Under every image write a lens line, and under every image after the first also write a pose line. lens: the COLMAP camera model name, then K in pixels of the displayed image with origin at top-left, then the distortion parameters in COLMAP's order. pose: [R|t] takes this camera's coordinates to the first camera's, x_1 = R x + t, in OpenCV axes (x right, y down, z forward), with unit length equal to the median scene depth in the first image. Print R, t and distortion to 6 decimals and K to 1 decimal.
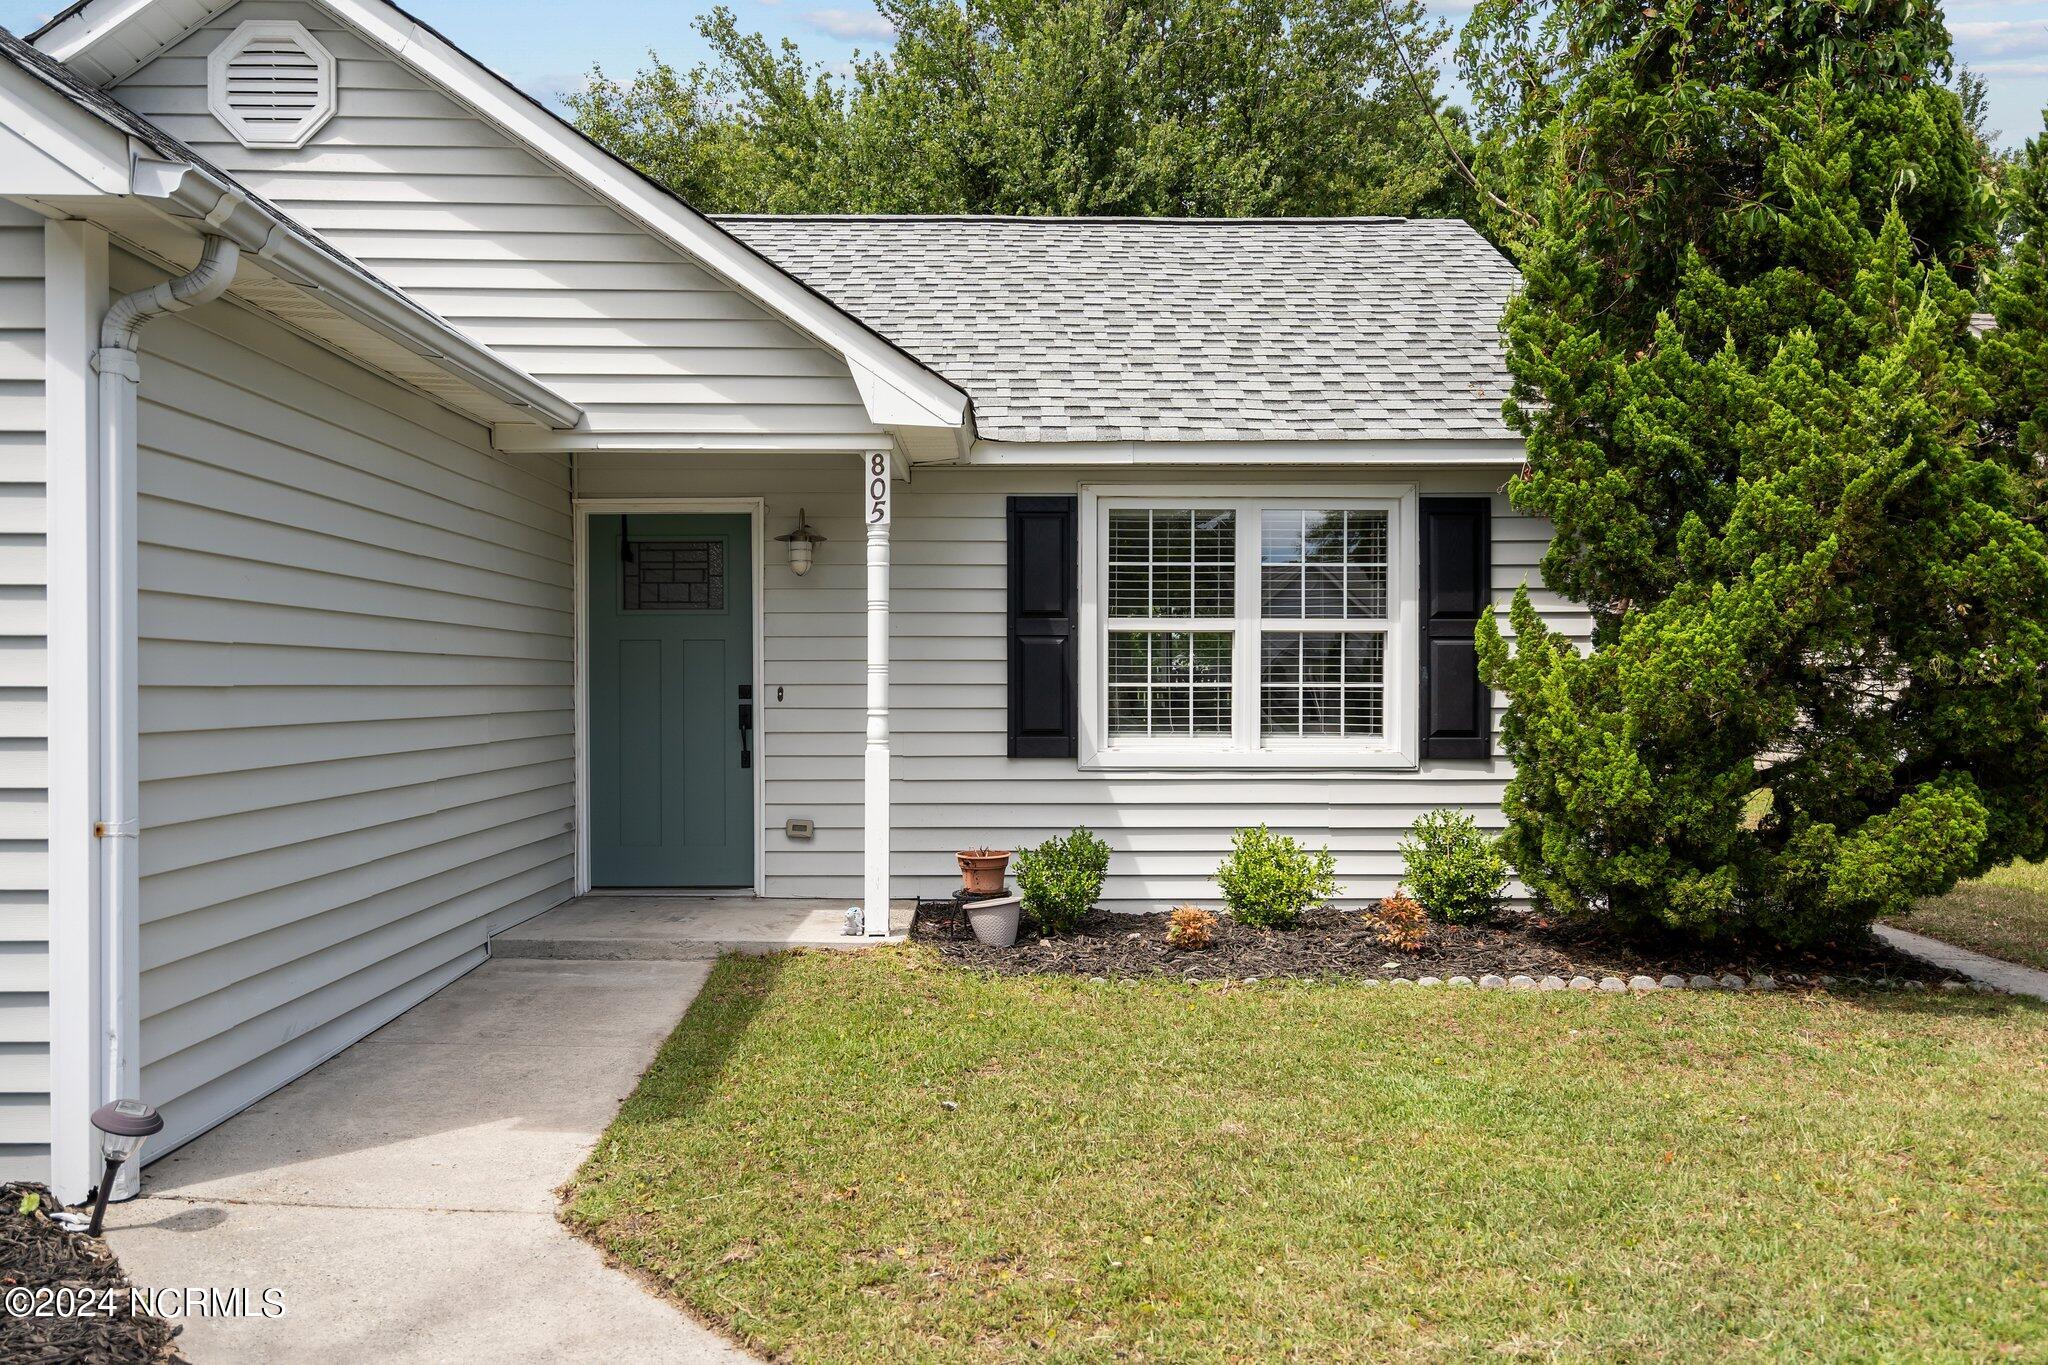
lens RADIAL K [[1522.0, 0, 1024.0], [0, 1522.0, 682.5], [0, 0, 1]] dist [0.005614, 0.001594]
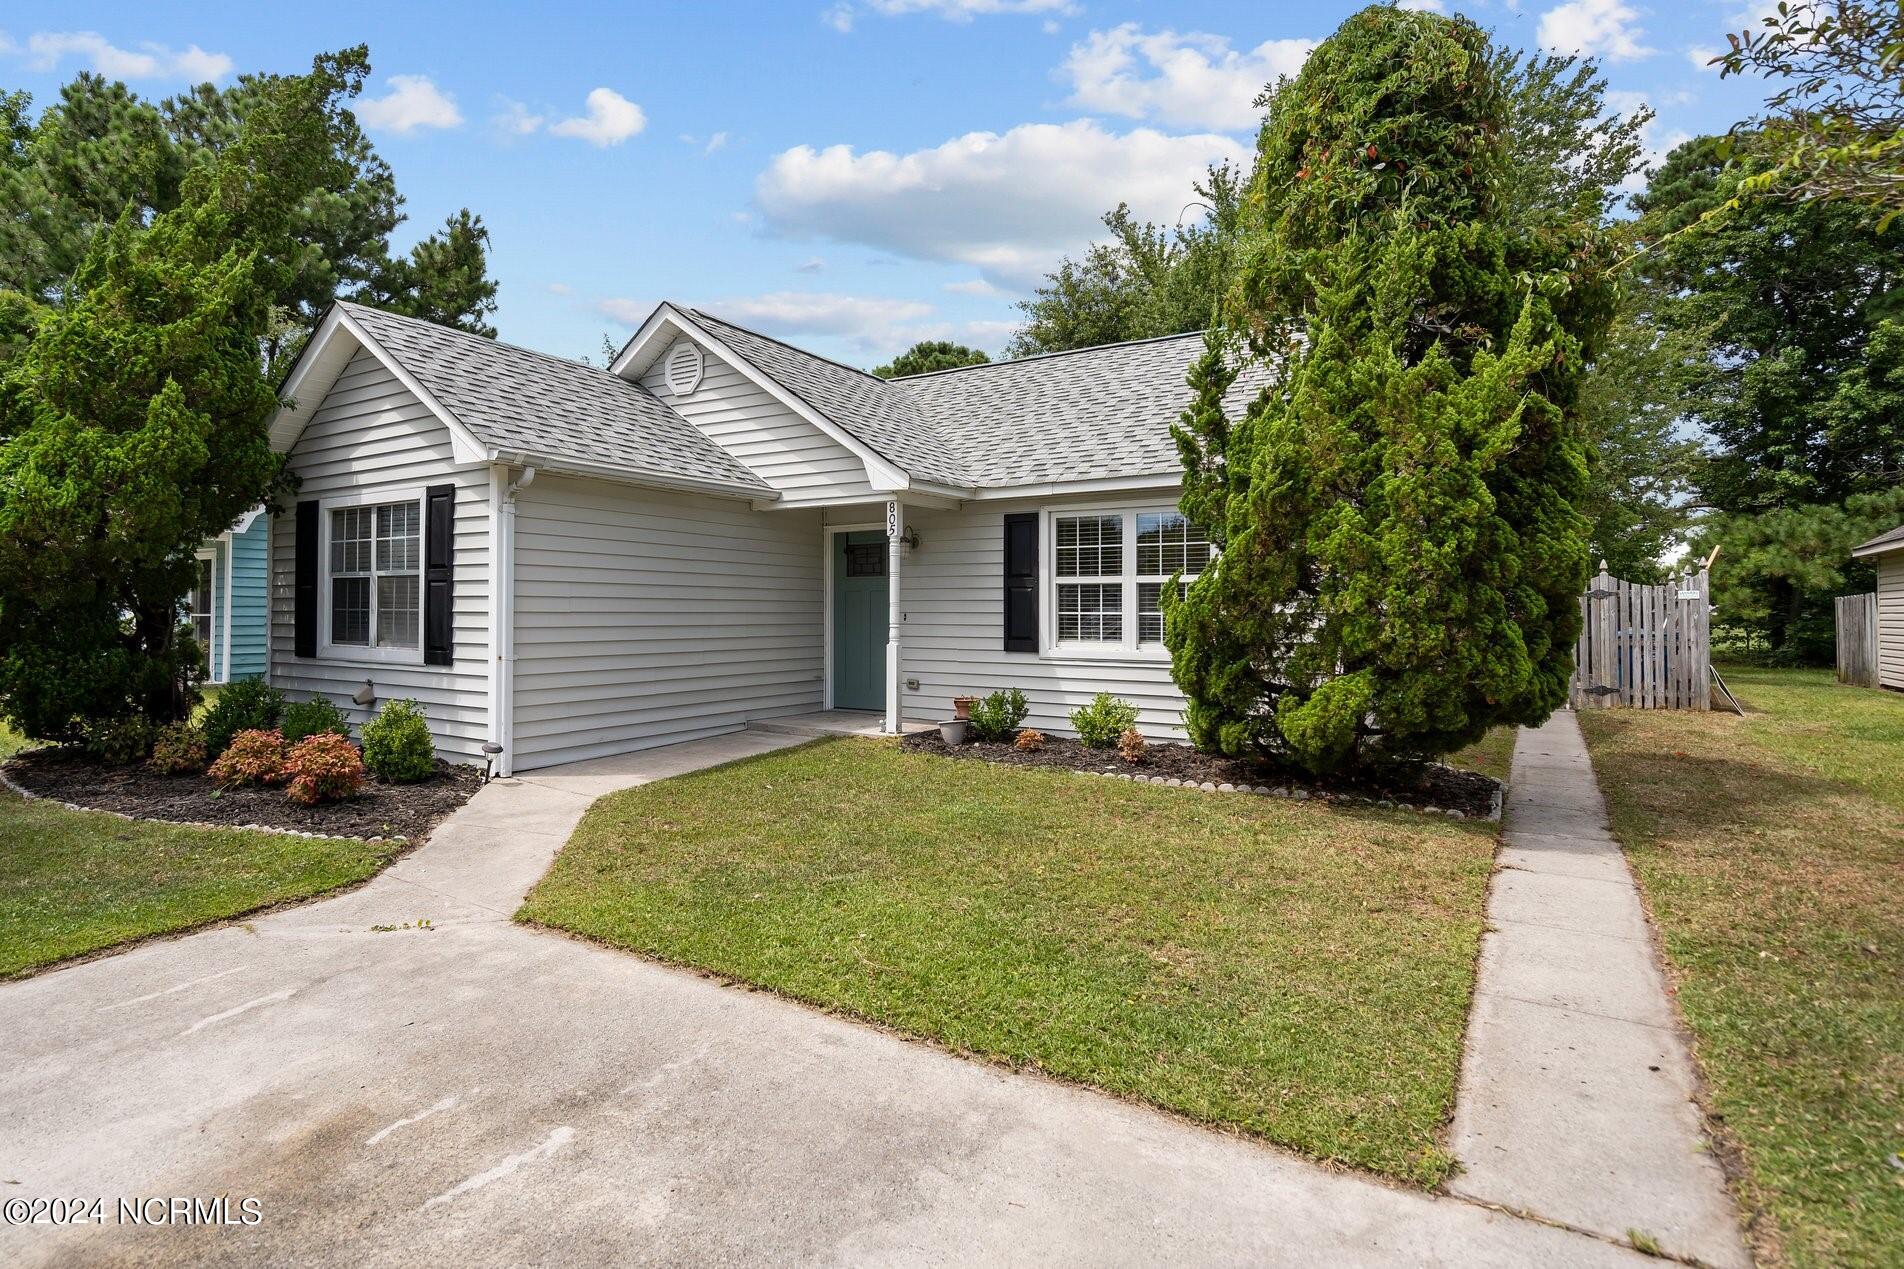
lens RADIAL K [[979.1, 0, 868.2], [0, 979.1, 583.9], [0, 0, 1]] dist [-0.011091, -0.000082]
pose [[0.823002, -0.013858, -0.567870, 0.545519], [-0.002493, 0.999605, -0.028007, -0.000208], [0.568034, 0.024465, 0.822642, -0.106210]]
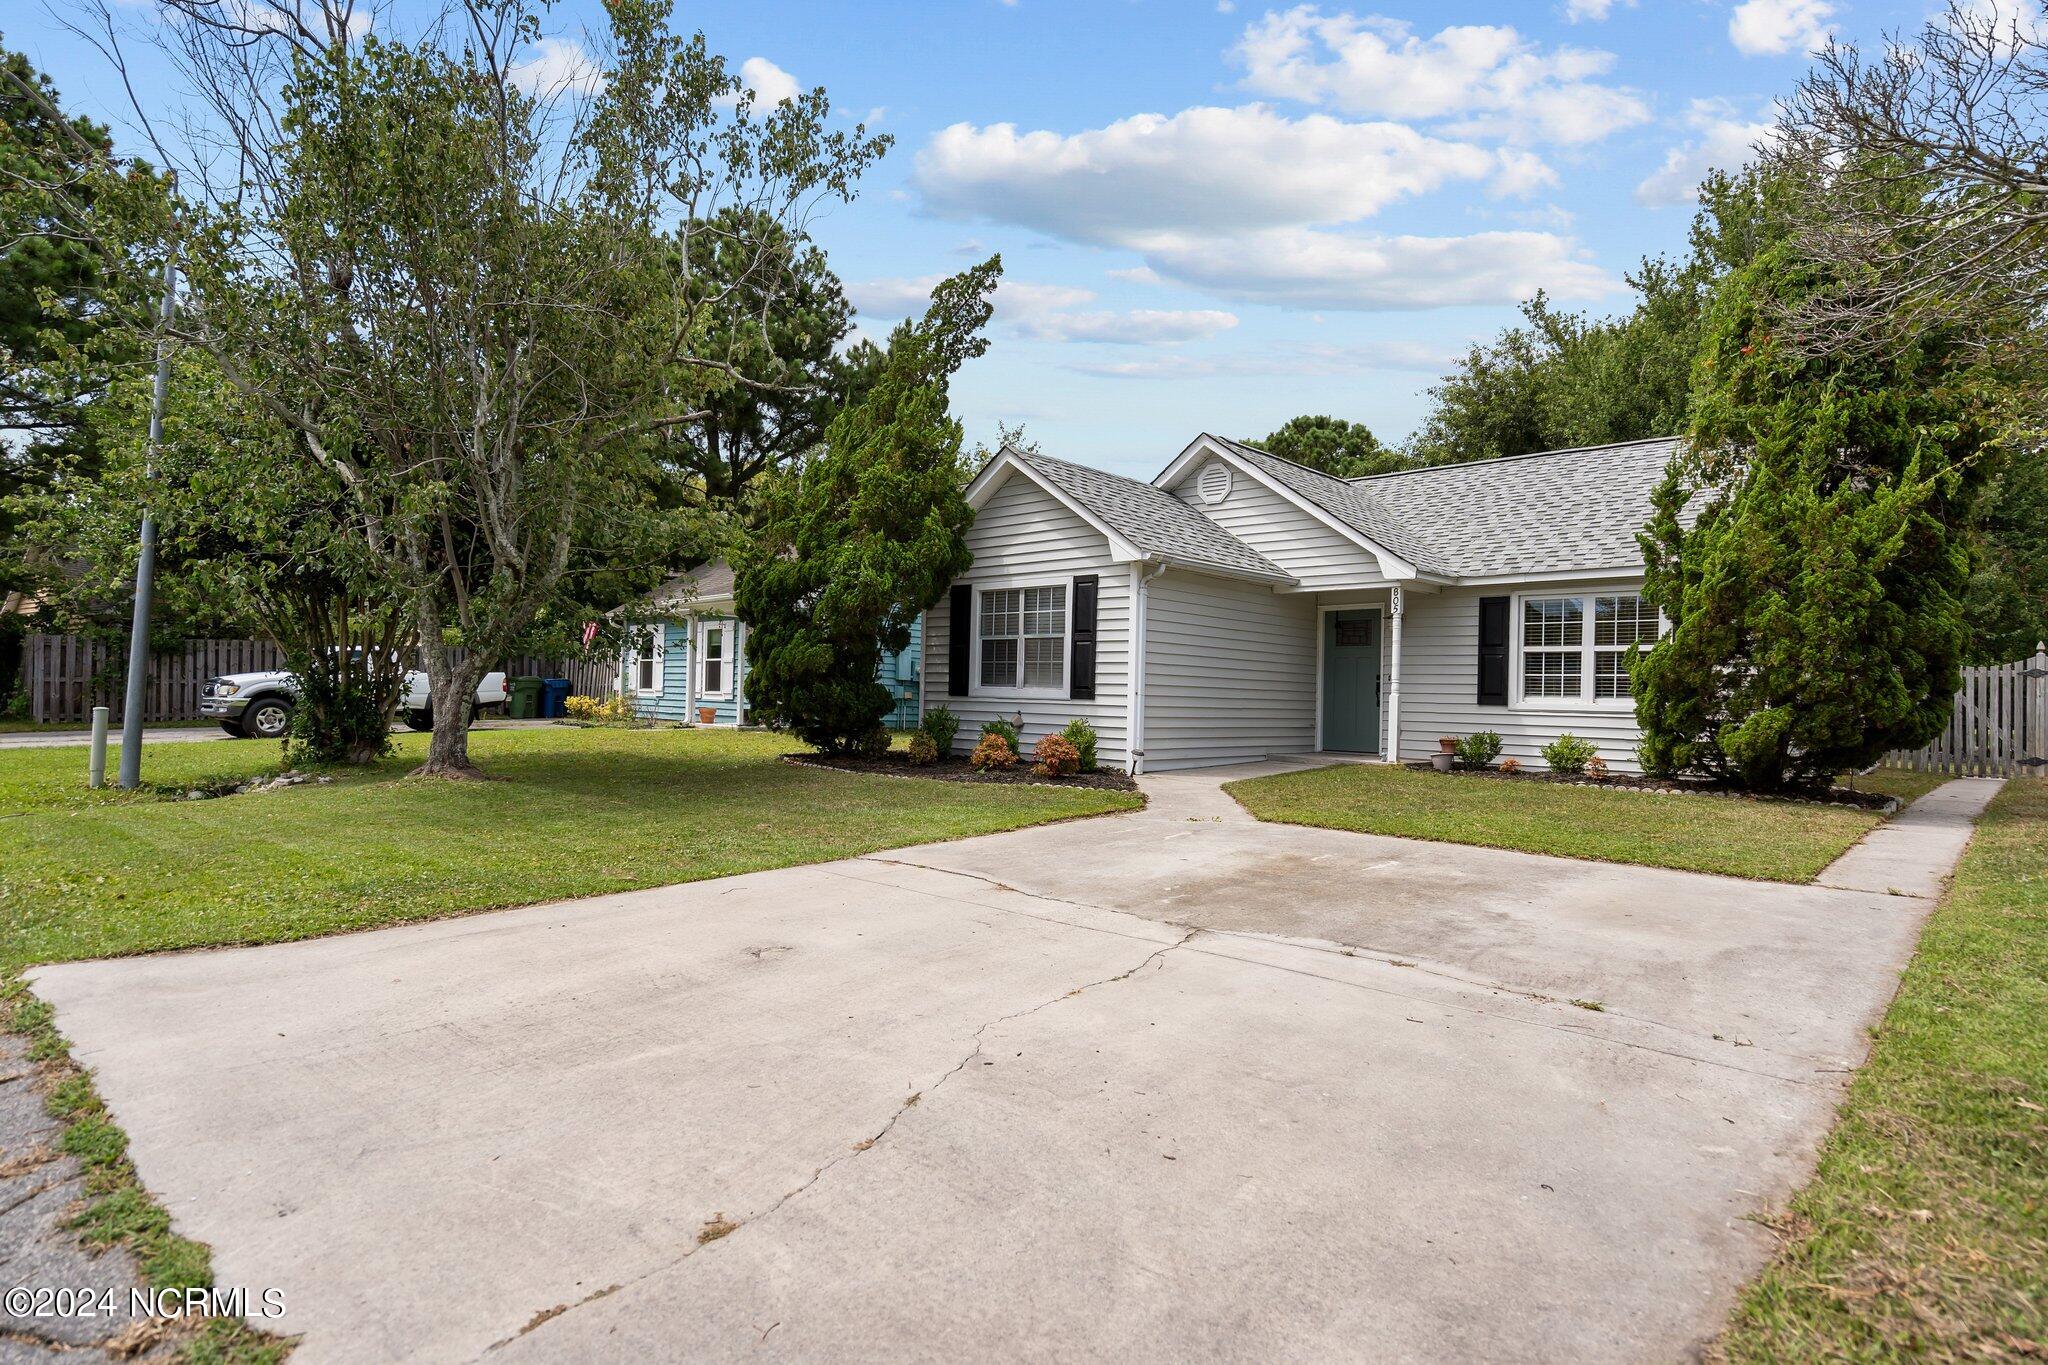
lens RADIAL K [[1052.9, 0, 1024.0], [0, 1052.9, 682.5], [0, 0, 1]] dist [0.000531, -0.000202]
pose [[0.716794, 0.008127, -0.697237, 0.643500], [-0.024469, 0.999609, -0.013504, 0.054642], [0.696855, 0.026740, 0.716713, -0.714935]]
